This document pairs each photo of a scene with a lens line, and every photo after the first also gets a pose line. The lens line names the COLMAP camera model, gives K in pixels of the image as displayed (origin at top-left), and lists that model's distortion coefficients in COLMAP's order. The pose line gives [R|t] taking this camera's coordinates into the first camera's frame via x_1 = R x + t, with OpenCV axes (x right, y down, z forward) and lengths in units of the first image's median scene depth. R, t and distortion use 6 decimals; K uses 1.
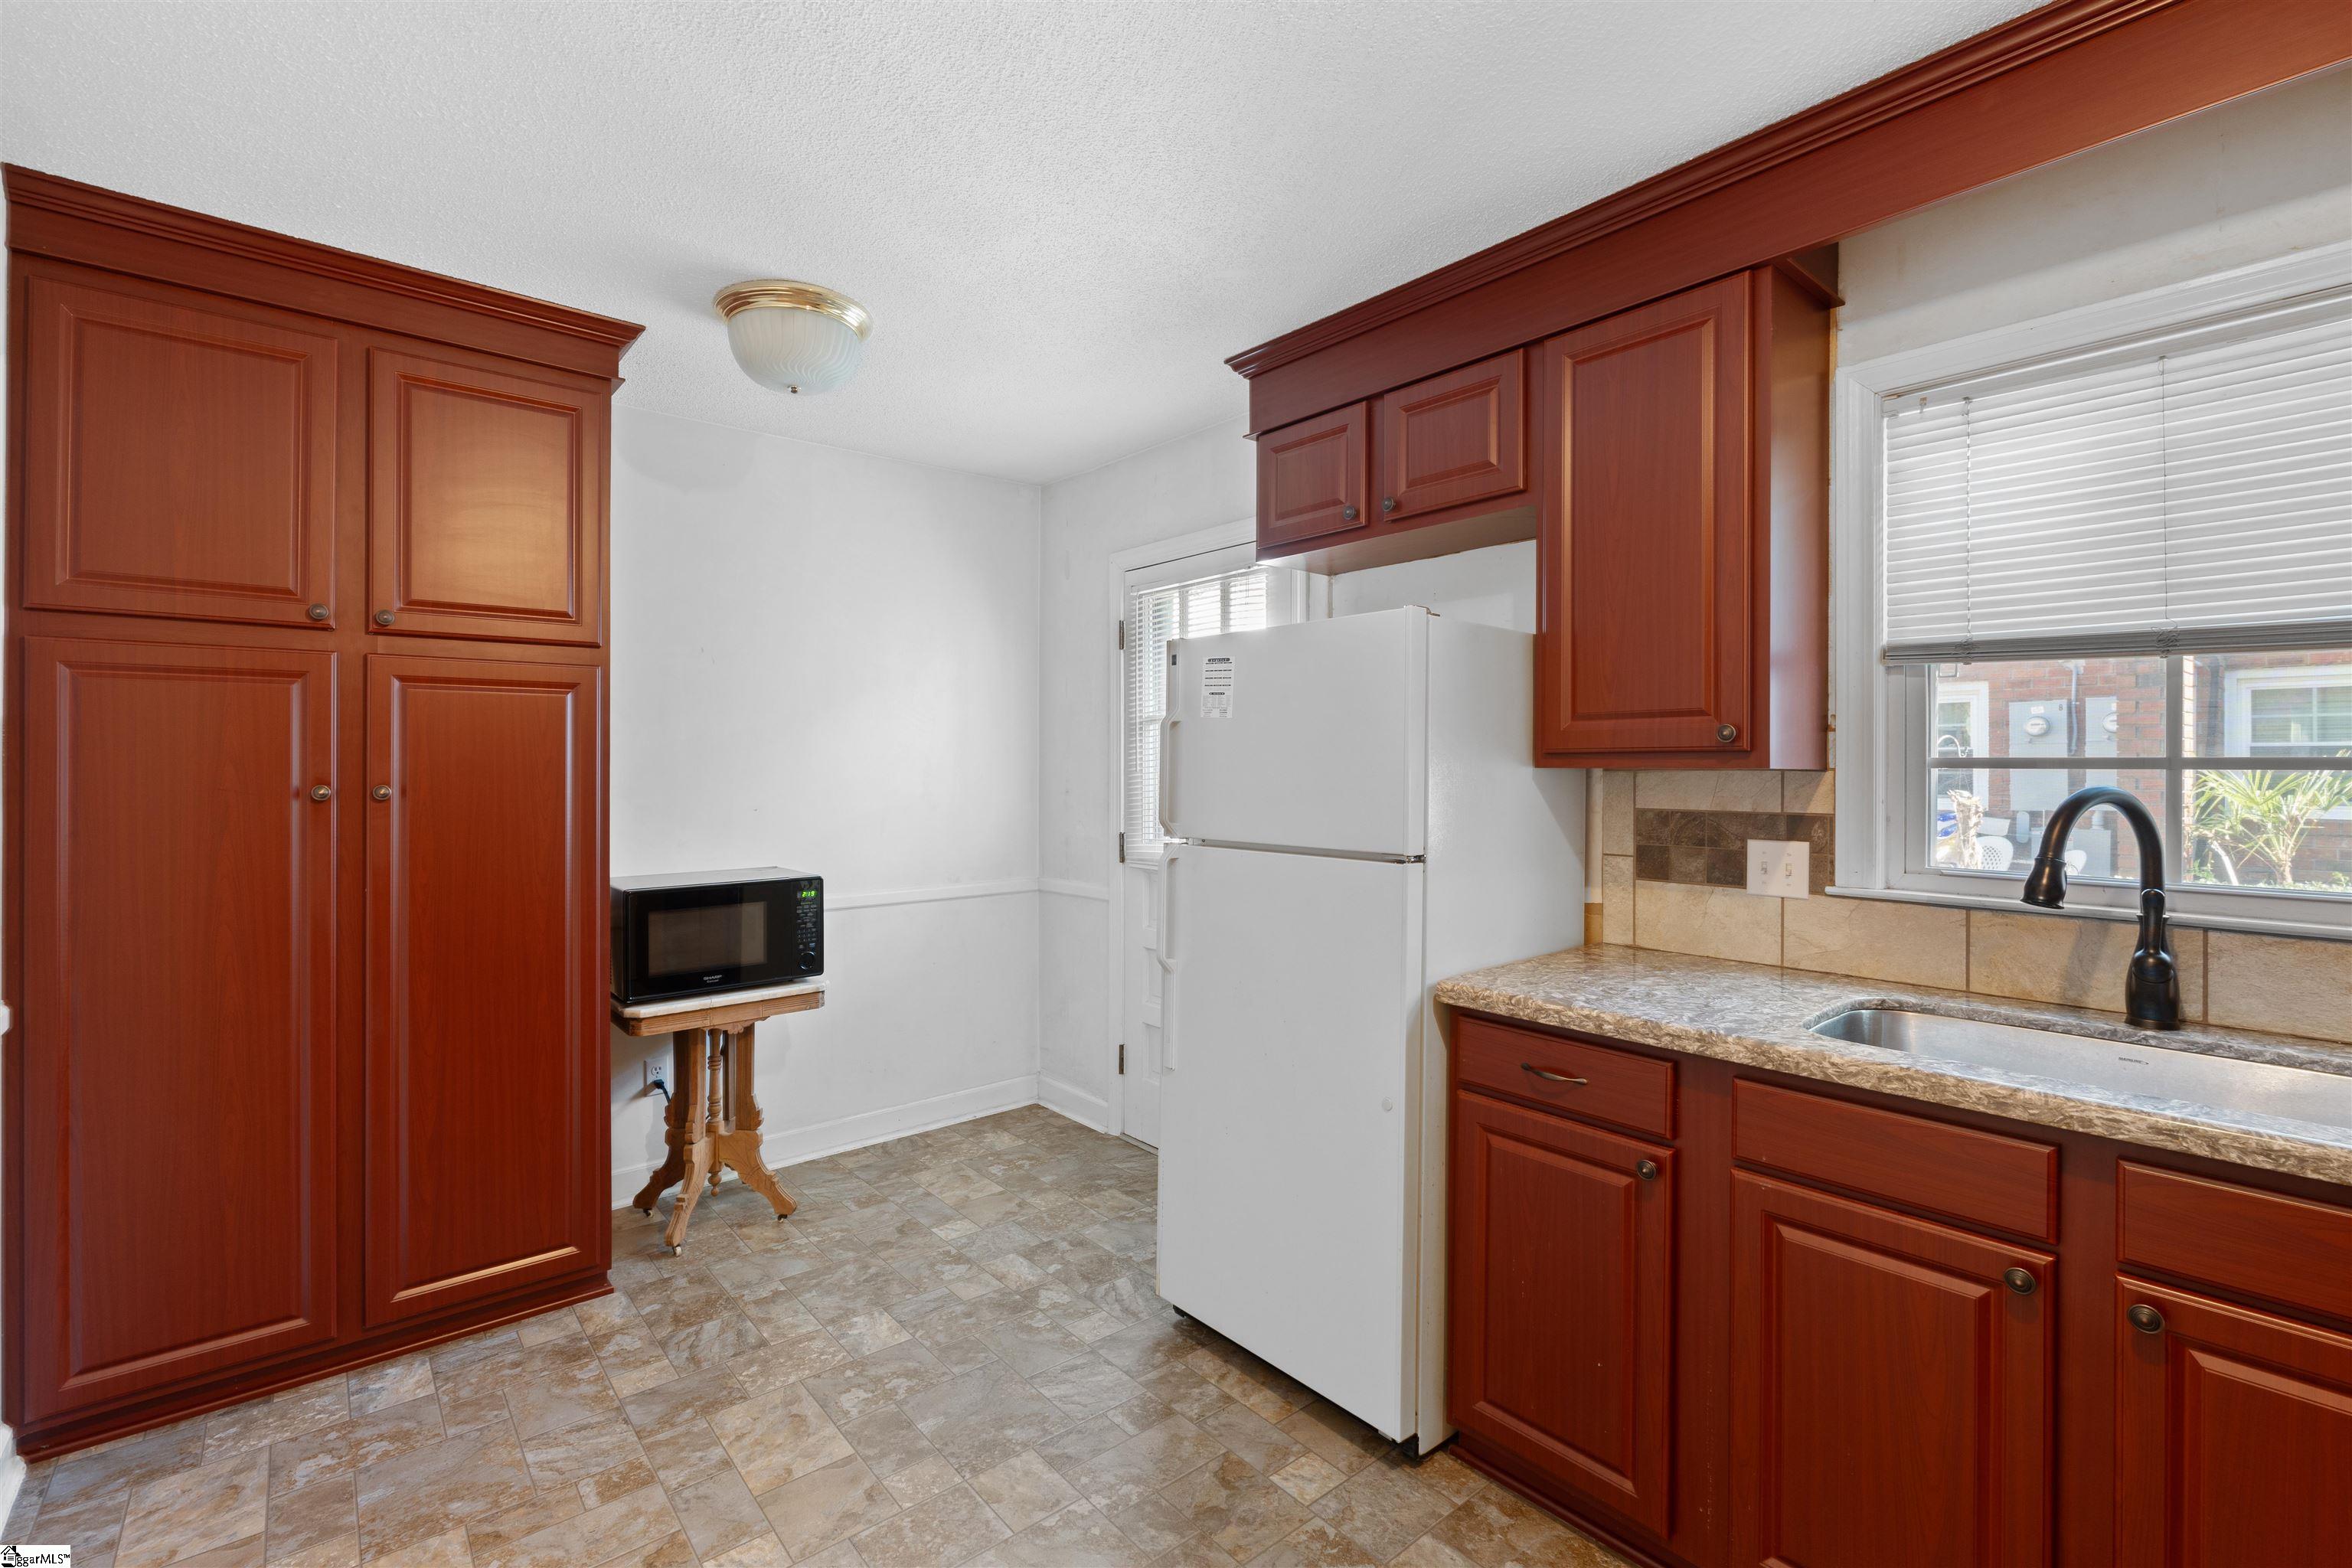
lens RADIAL K [[1010.7, 0, 1237.6], [0, 1010.7, 775.5], [0, 0, 1]] dist [-0.003529, 0.000385]
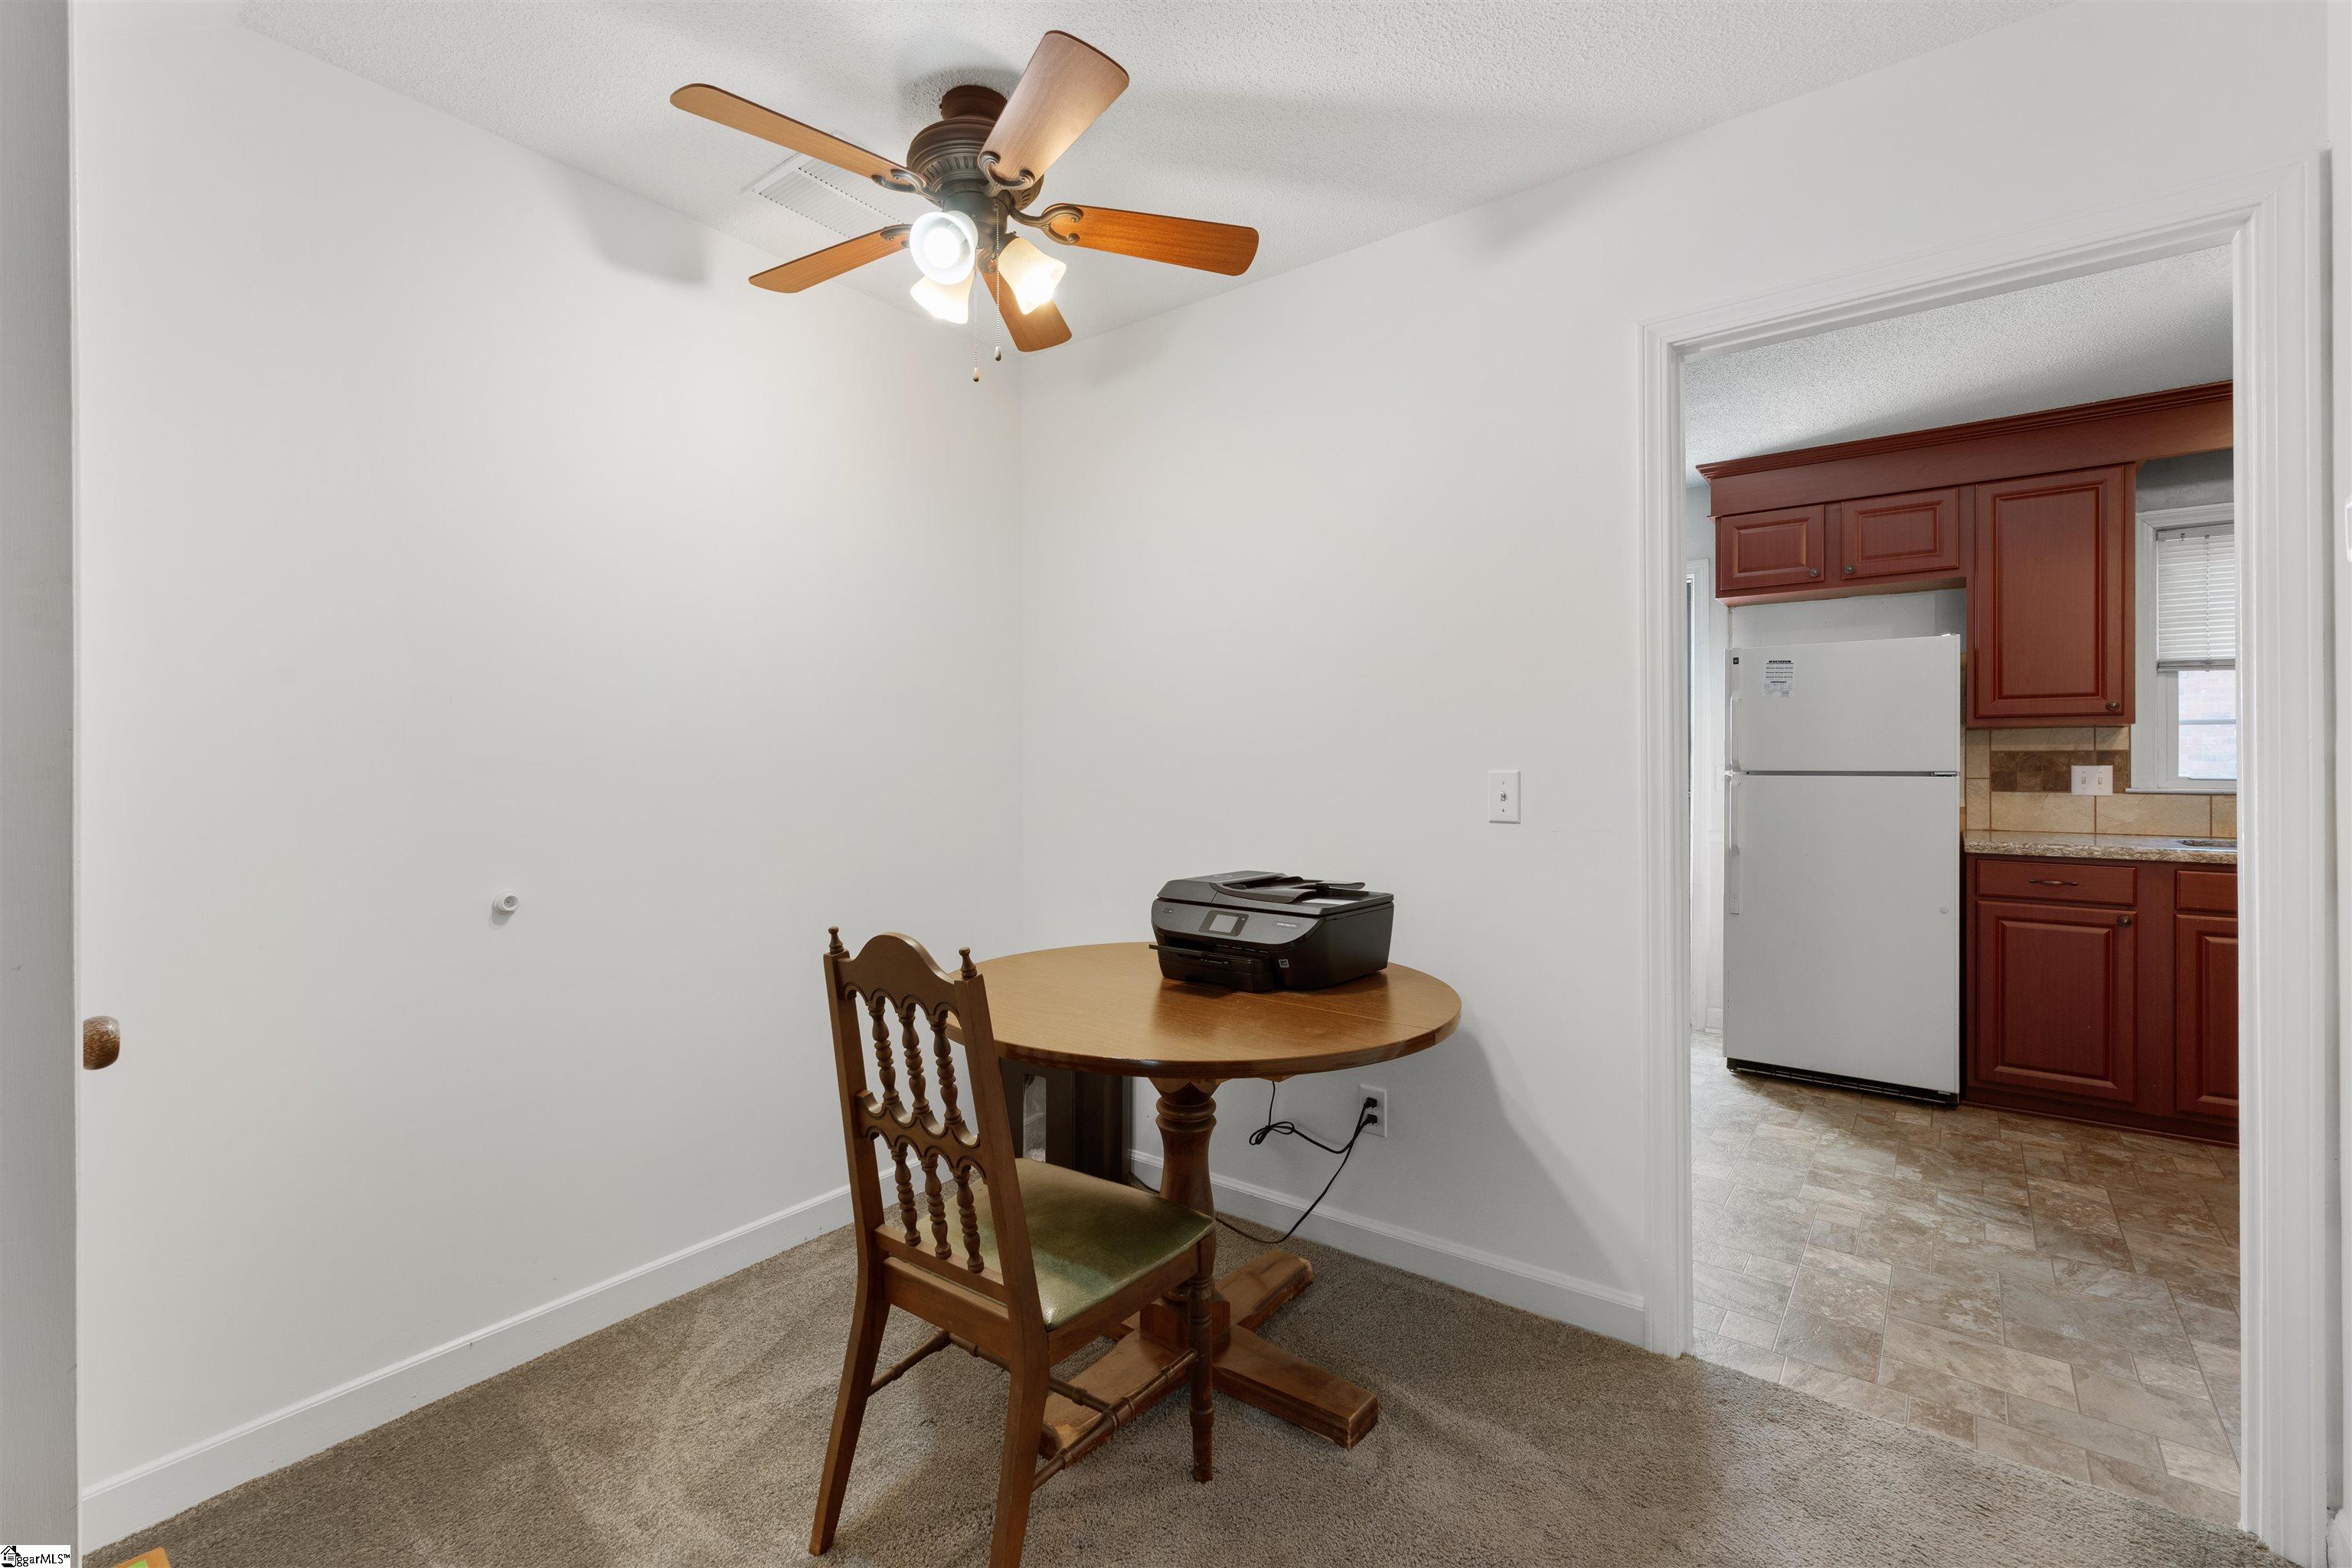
lens RADIAL K [[1010.7, 0, 1170.4], [0, 1010.7, 770.8], [0, 0, 1]] dist [-0.003529, 0.000385]
pose [[0.978688, -0.006035, 0.205264, -1.534990], [0.005933, 0.999982, 0.001114, 0.064114], [-0.205267, 0.000127, 0.978706, -0.470217]]
